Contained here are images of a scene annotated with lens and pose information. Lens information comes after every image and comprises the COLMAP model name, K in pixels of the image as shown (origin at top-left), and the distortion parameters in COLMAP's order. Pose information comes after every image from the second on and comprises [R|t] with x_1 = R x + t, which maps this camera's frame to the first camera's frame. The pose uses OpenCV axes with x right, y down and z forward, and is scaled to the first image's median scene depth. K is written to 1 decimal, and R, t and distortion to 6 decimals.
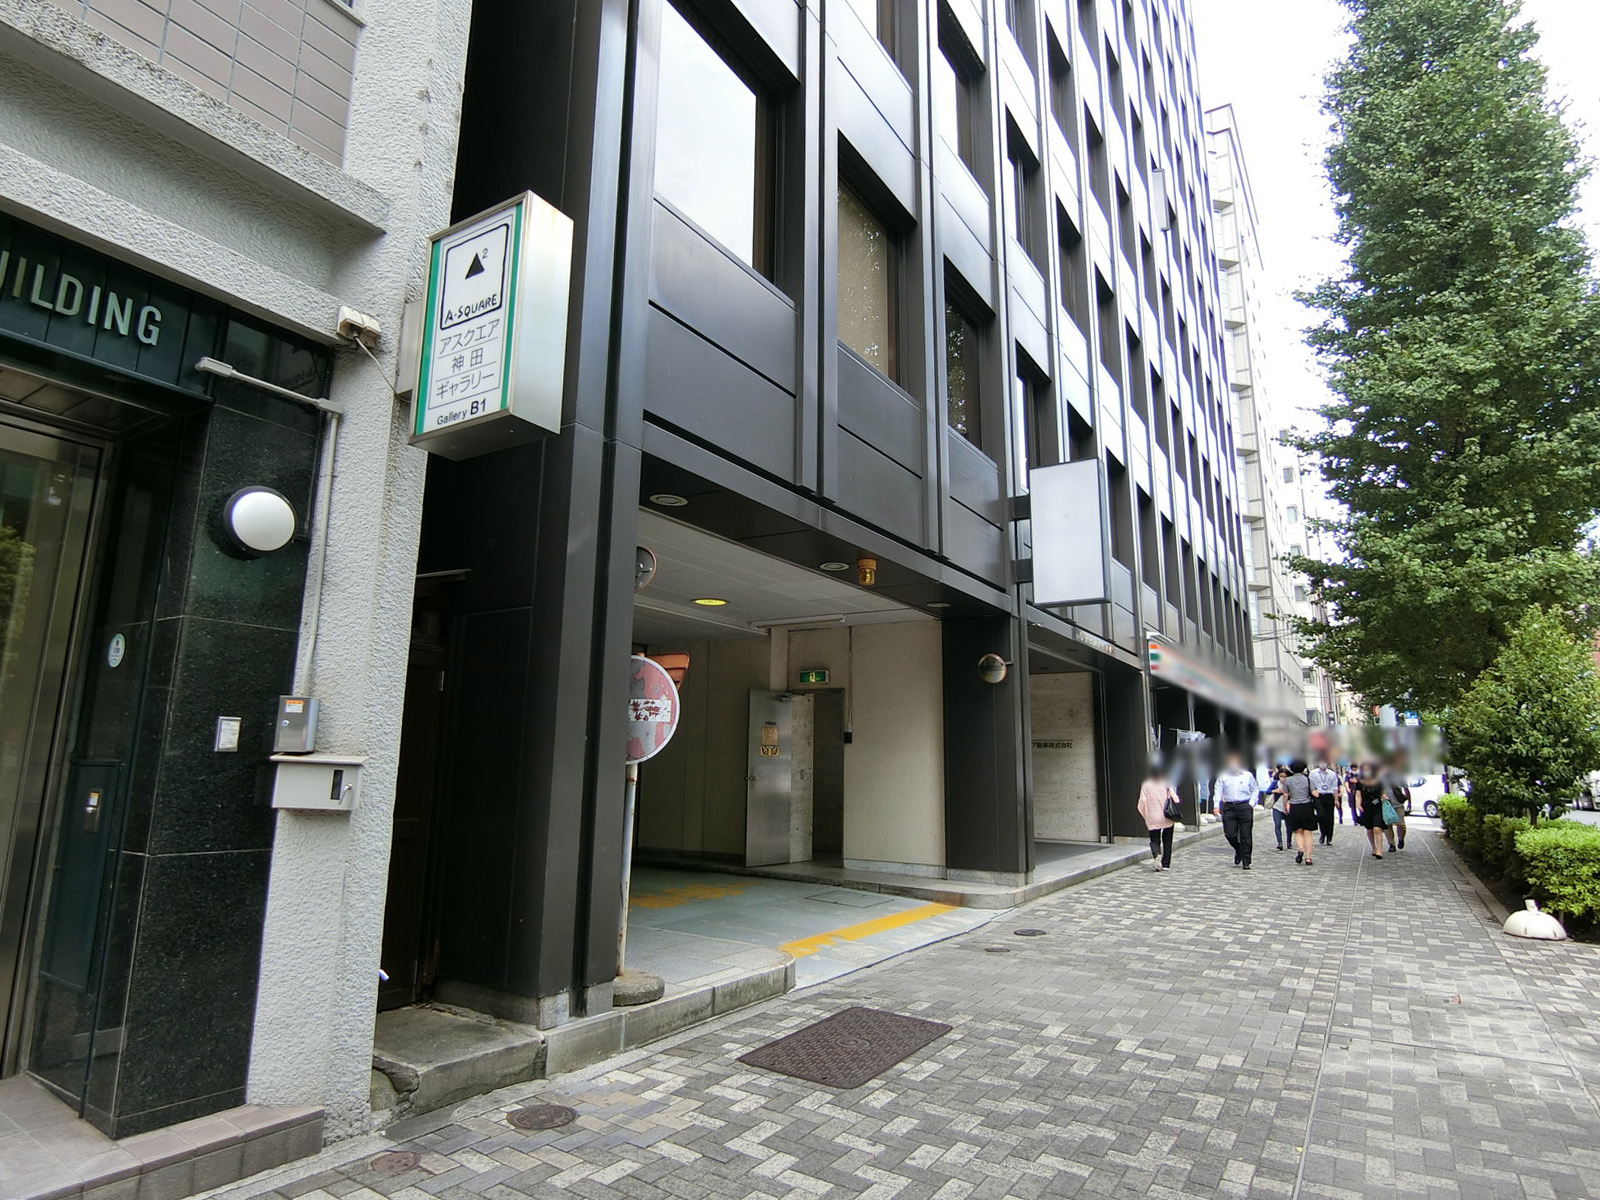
lens RADIAL K [[870.3, 0, 800.0], [0, 870.3, 600.0], [0, 0, 1]] dist [-0.024685, -0.000979]
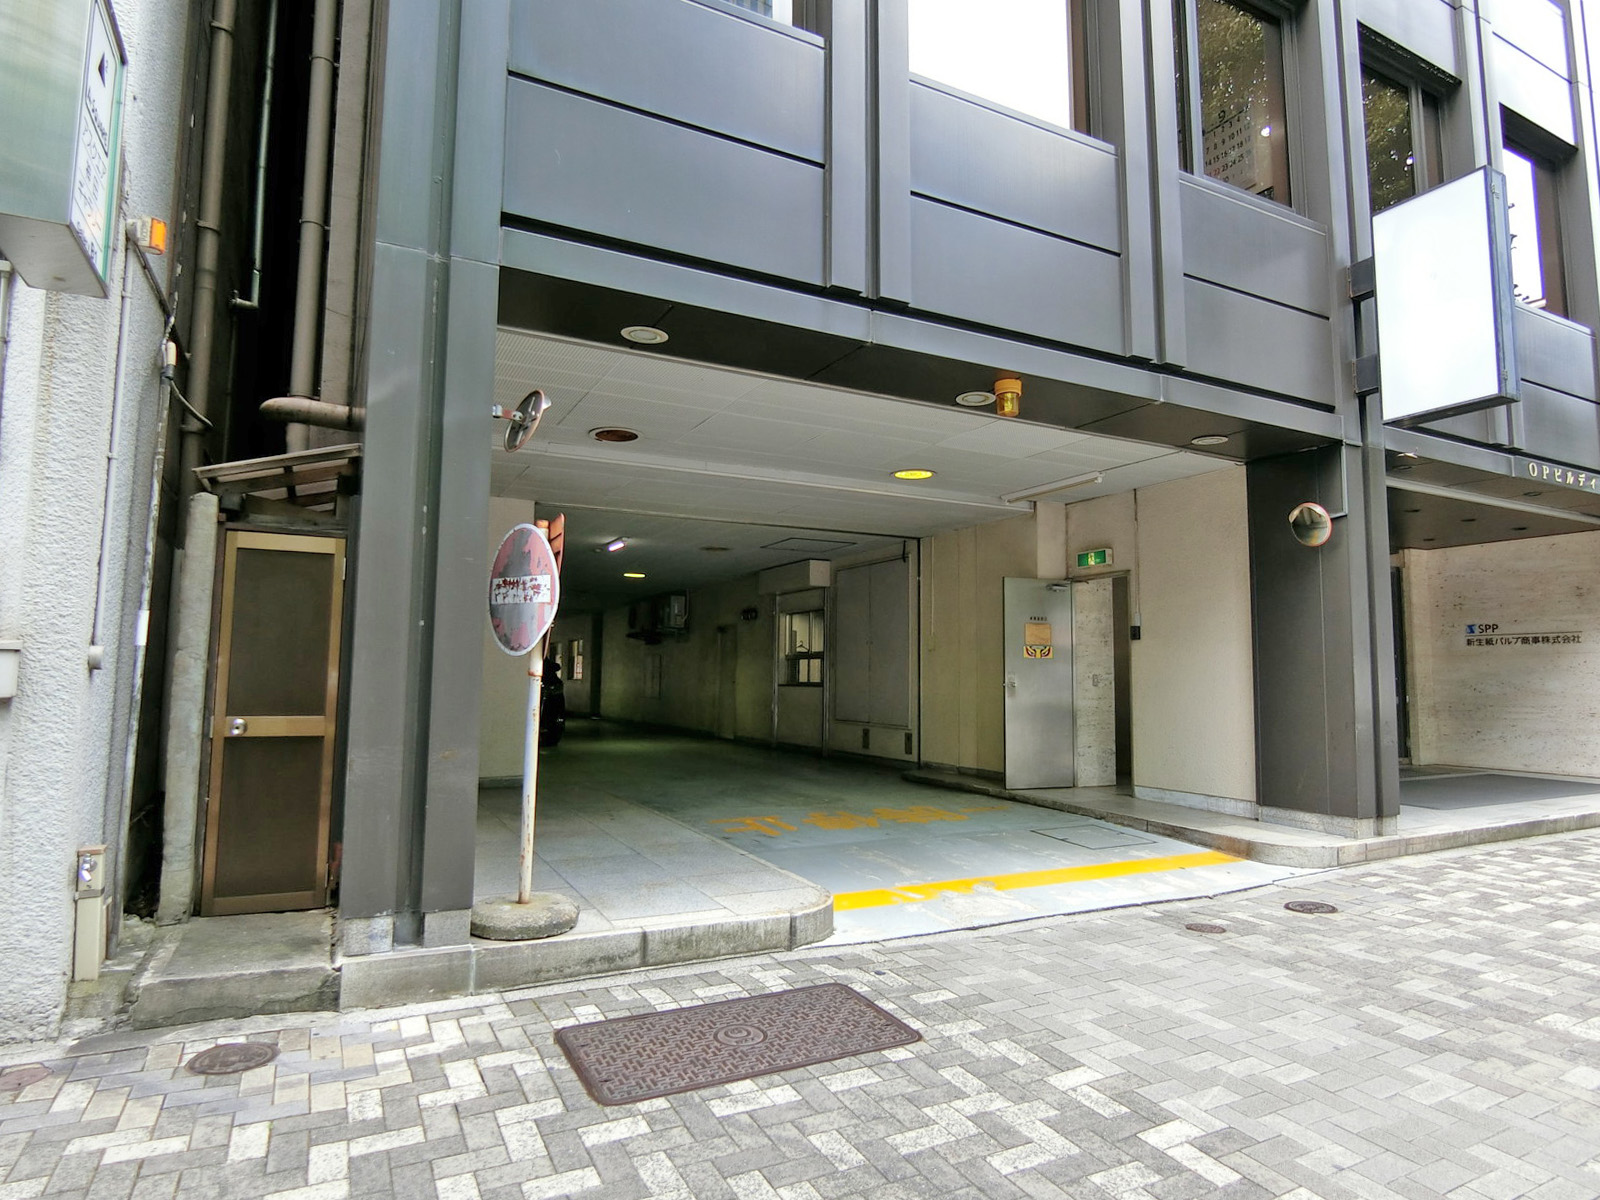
lens RADIAL K [[892.8, 0, 800.0], [0, 892.8, 600.0], [0, 0, 1]] dist [-0.018093, 0.001287]
pose [[0.868045, -0.048024, -0.494158, 0.493974], [0.096548, 0.992638, 0.073130, 0.110162], [0.487008, -0.111190, 0.866291, 0.439939]]
